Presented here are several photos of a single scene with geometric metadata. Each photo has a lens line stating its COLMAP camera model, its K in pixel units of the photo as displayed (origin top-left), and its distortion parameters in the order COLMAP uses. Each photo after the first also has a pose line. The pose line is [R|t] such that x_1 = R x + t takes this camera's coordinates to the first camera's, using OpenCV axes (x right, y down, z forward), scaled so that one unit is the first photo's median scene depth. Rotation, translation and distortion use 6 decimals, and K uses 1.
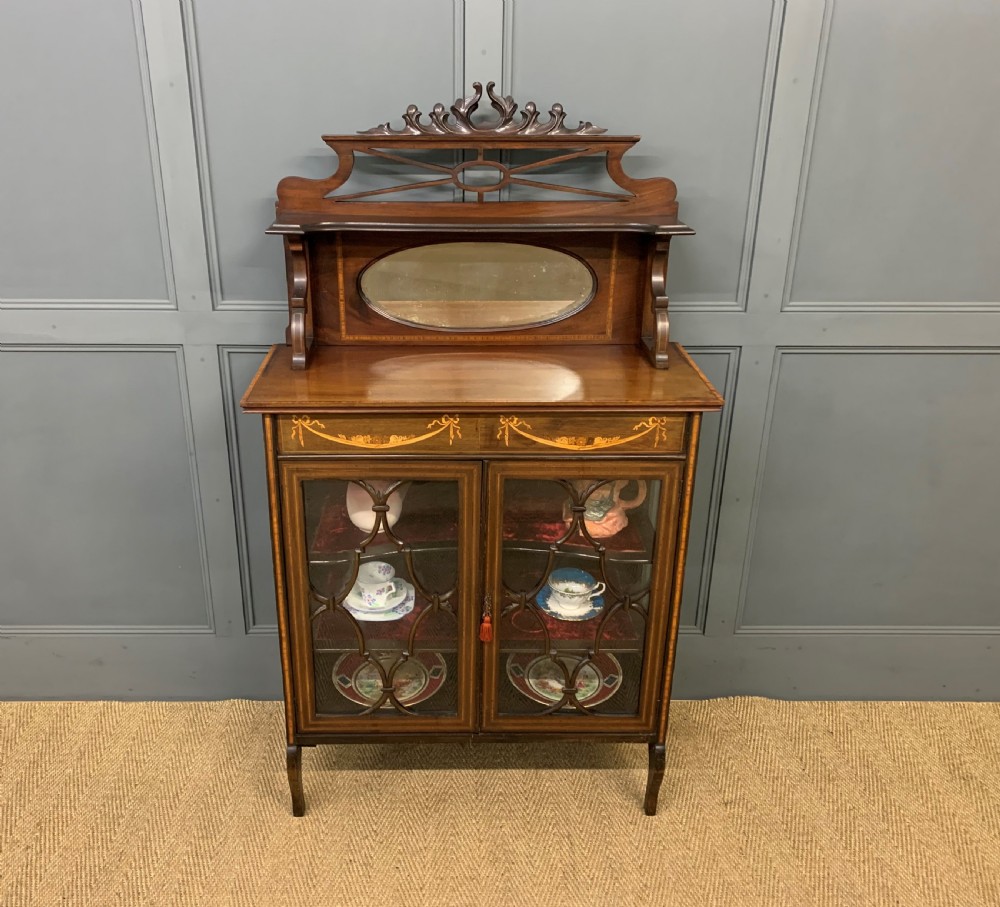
lens RADIAL K [[959.1, 0, 459.4], [0, 959.1, 464.5], [0, 0, 1]] dist [0.021132, 0.000000]
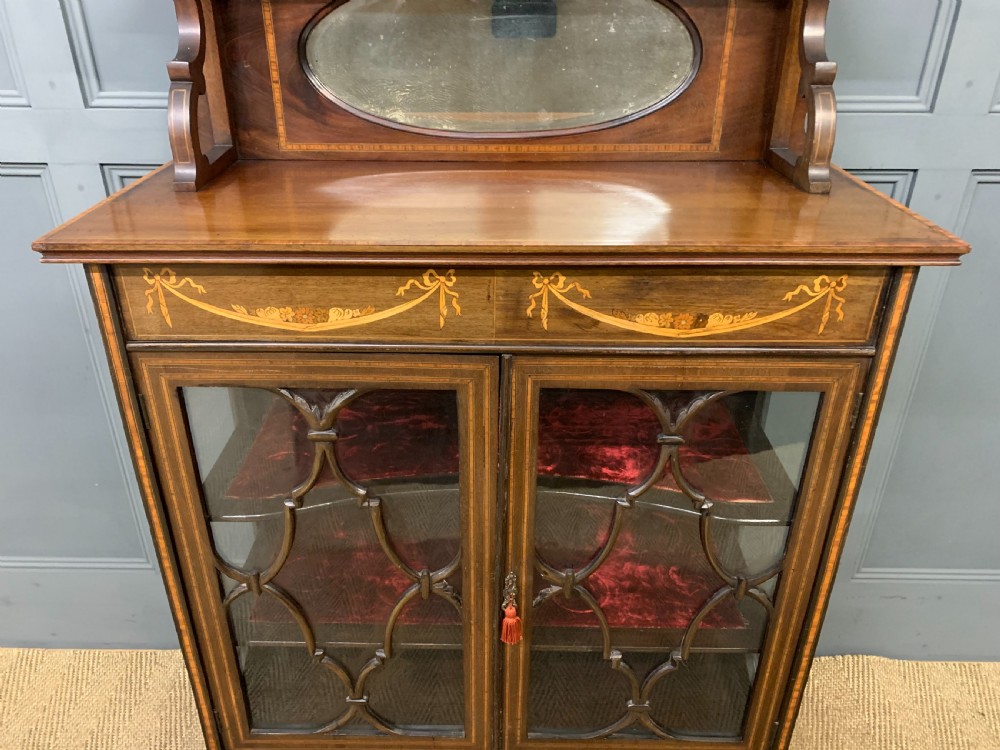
lens RADIAL K [[769.3, 0, 494.5], [0, 769.3, 382.0], [0, 0, 1]] dist [0.032430, -0.043580]
pose [[0.999768, 0.009022, -0.019556, 0.028122], [-0.007581, 0.997335, 0.072564, -0.019617], [0.020159, -0.072399, 0.997172, 0.532573]]
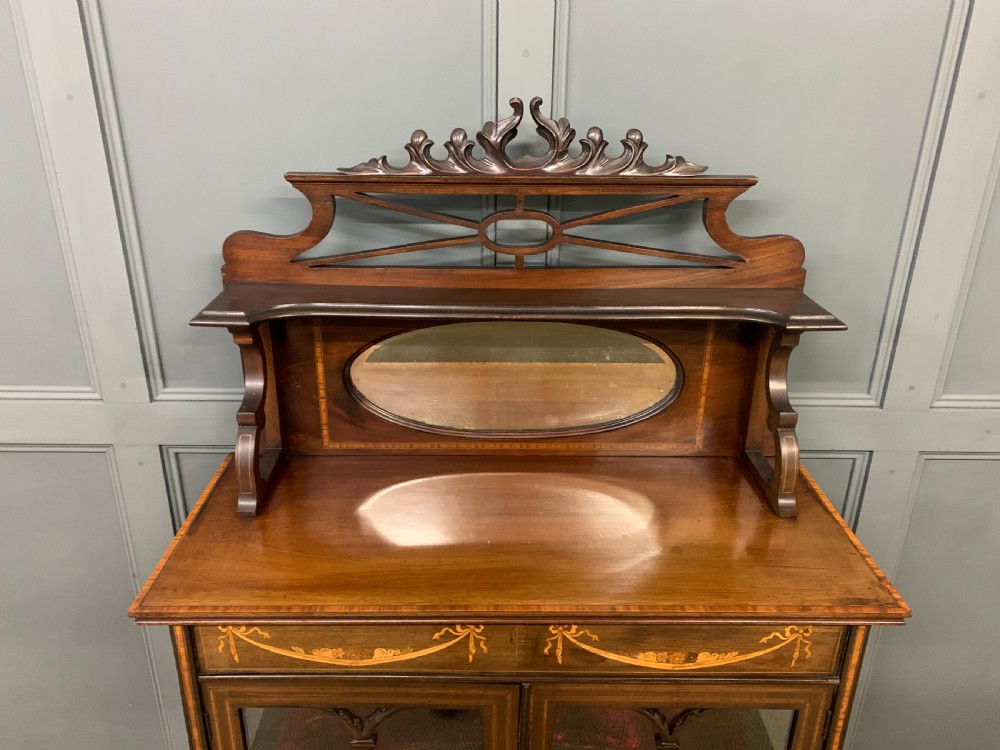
lens RADIAL K [[769.3, 0, 496.7], [0, 769.3, 360.5], [0, 0, 1]] dist [0.032430, -0.043580]
pose [[0.999969, 0.007407, -0.002485, 0.007572], [-0.007487, 0.999403, -0.033730, -0.191045], [0.002234, 0.033748, 0.999428, 0.456428]]
